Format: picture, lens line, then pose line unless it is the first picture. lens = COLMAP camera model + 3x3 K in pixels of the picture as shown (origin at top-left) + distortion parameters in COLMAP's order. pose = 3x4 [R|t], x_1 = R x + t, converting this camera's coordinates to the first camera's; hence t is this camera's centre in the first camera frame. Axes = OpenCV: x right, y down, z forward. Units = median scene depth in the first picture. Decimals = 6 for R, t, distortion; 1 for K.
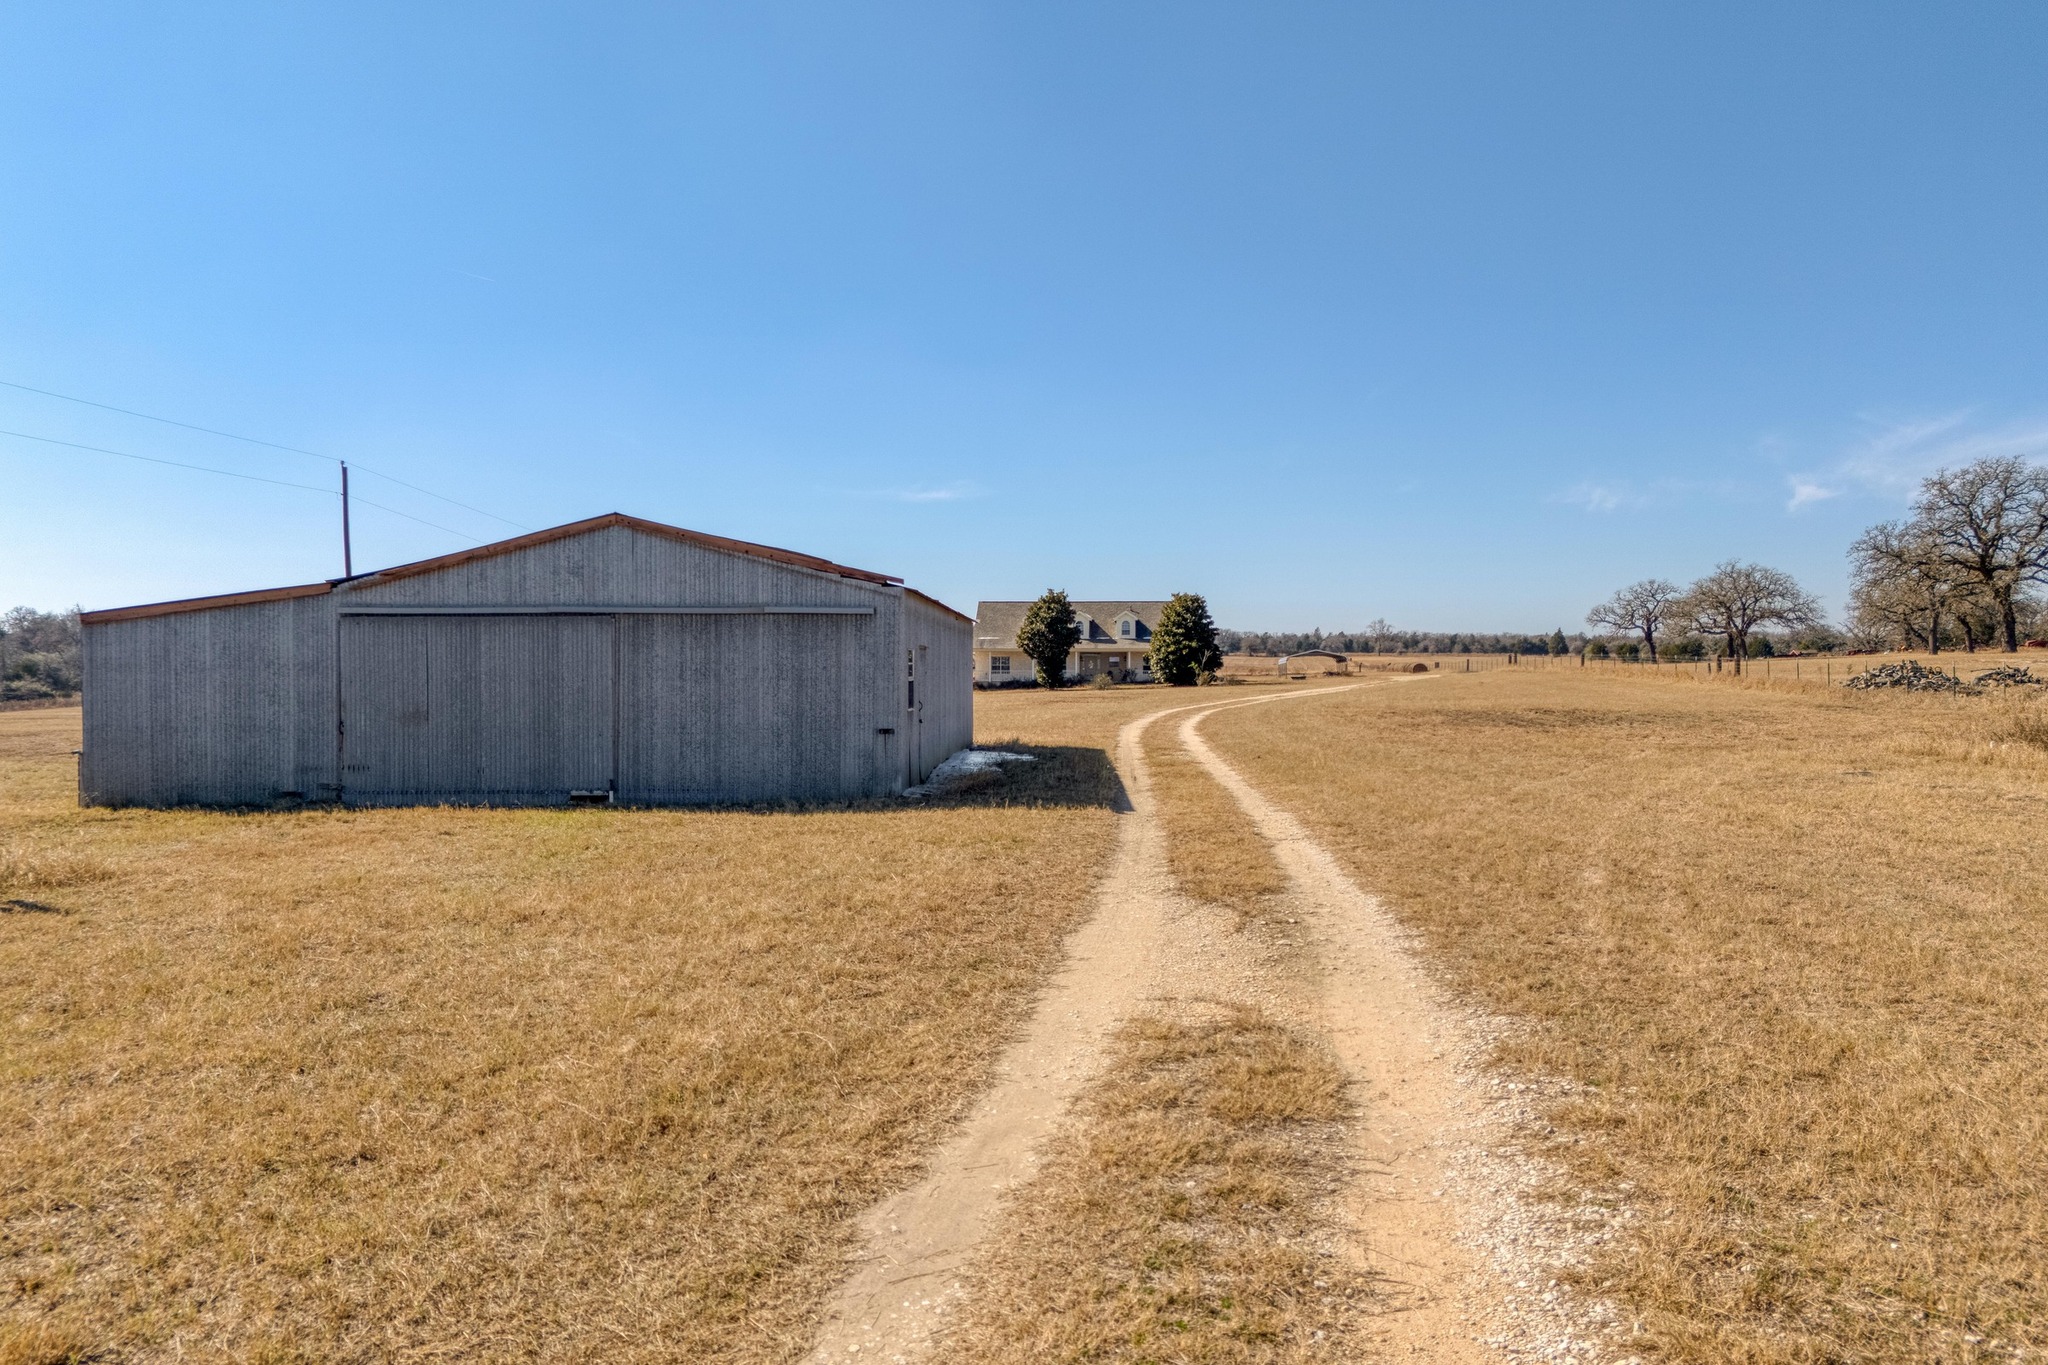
lens RADIAL K [[1462.3, 0, 1040.3], [0, 1462.3, 677.6], [0, 0, 1]] dist [0.038931, -0.030280]
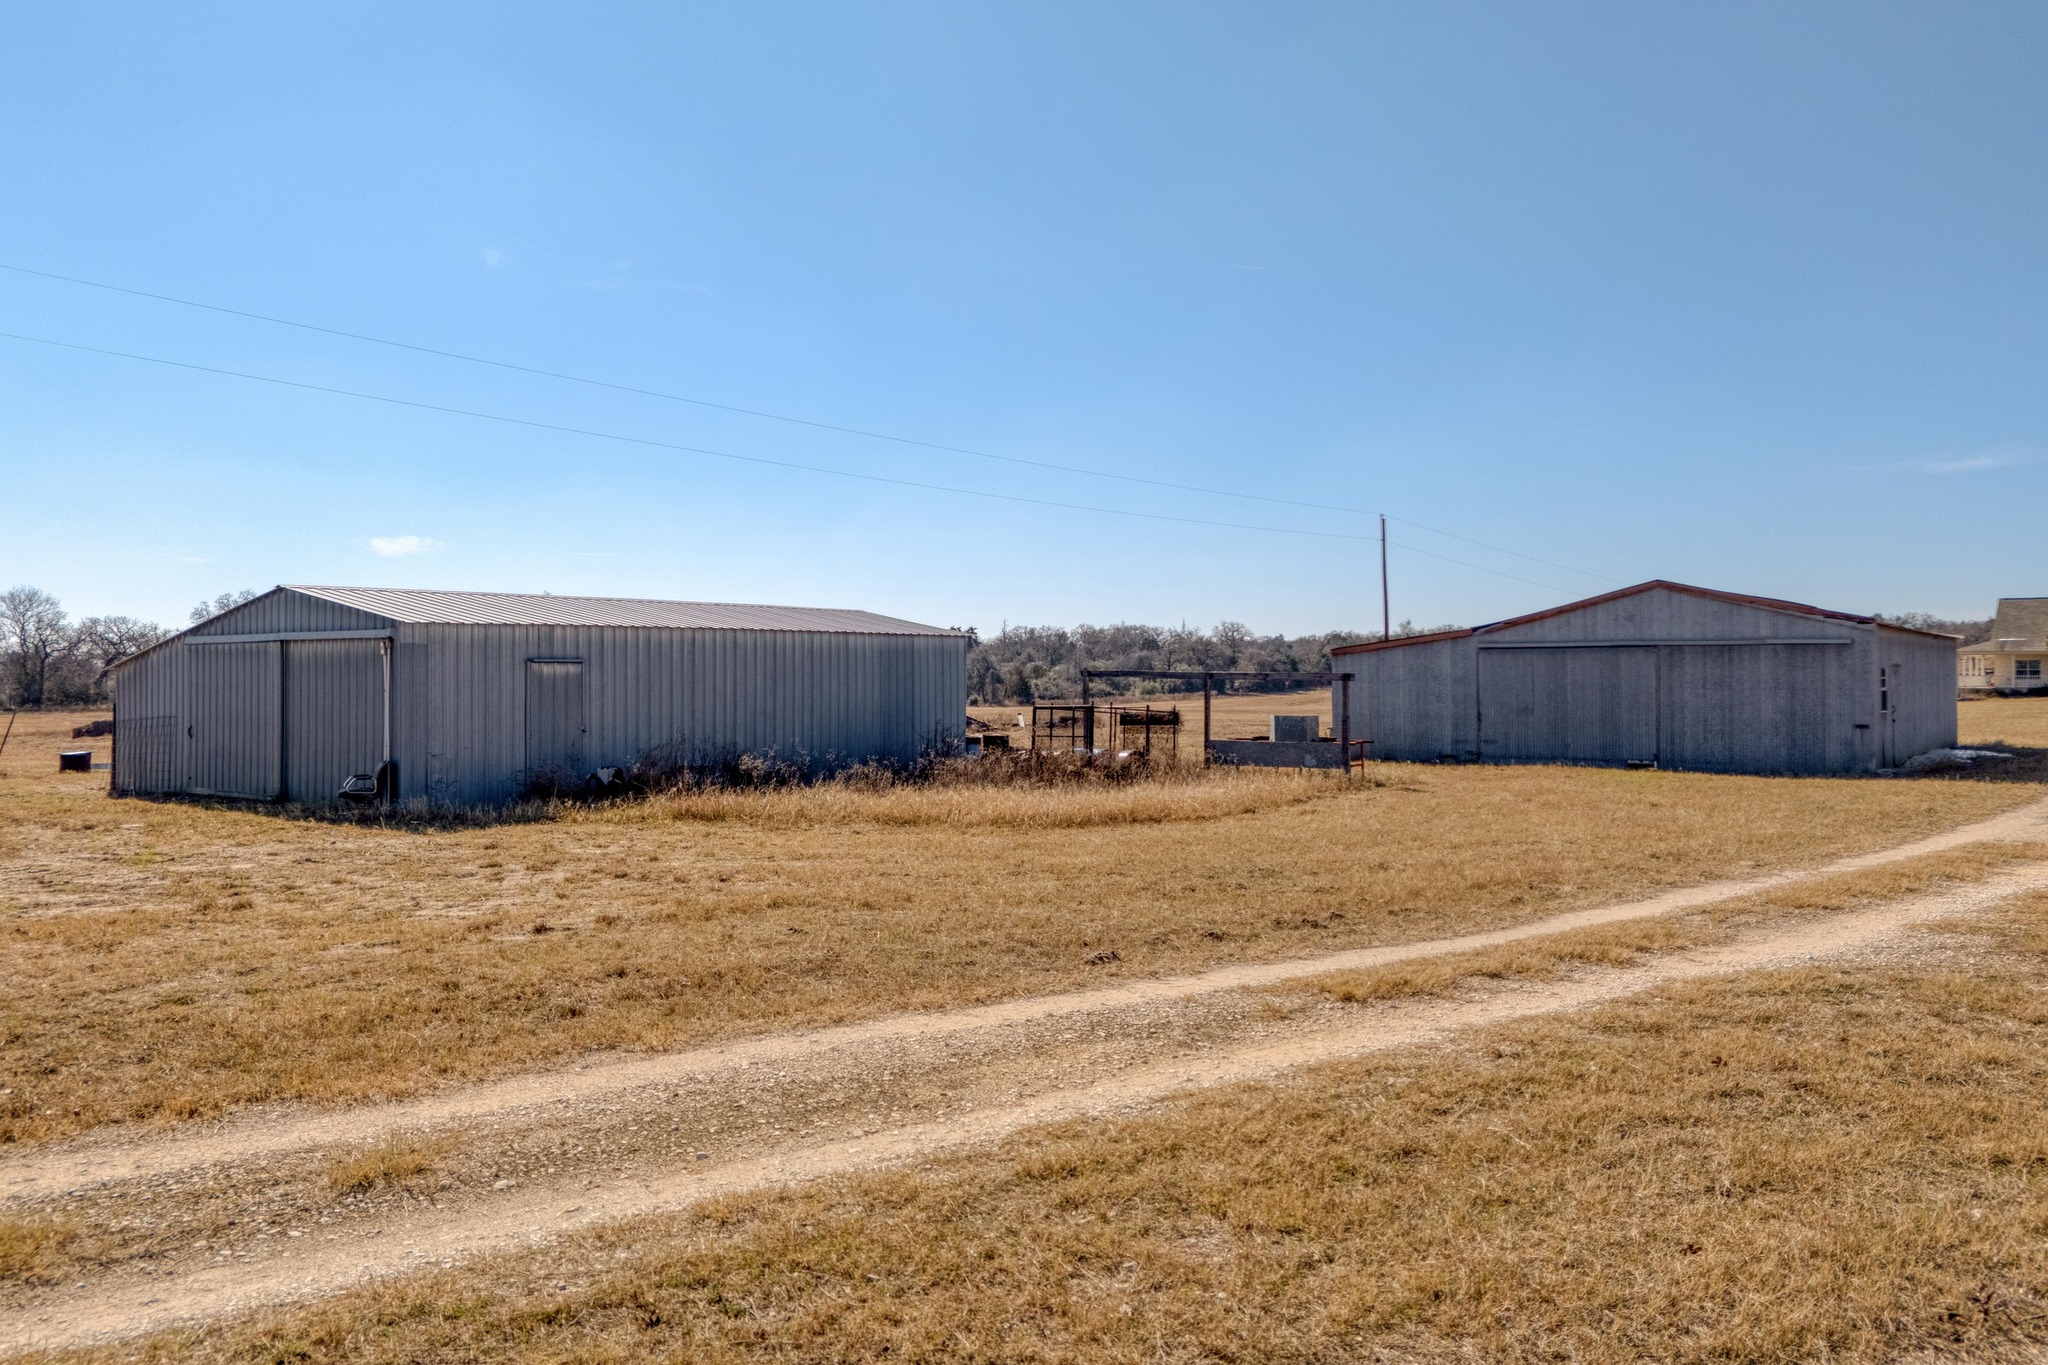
lens RADIAL K [[1462.3, 0, 1017.0], [0, 1462.3, 652.5], [0, 0, 1]] dist [0.038931, -0.030280]
pose [[0.798578, -0.009703, -0.601813, 0.100414], [-0.001781, 0.999828, -0.018483, -0.006669], [0.601889, 0.015832, 0.798423, -0.625146]]
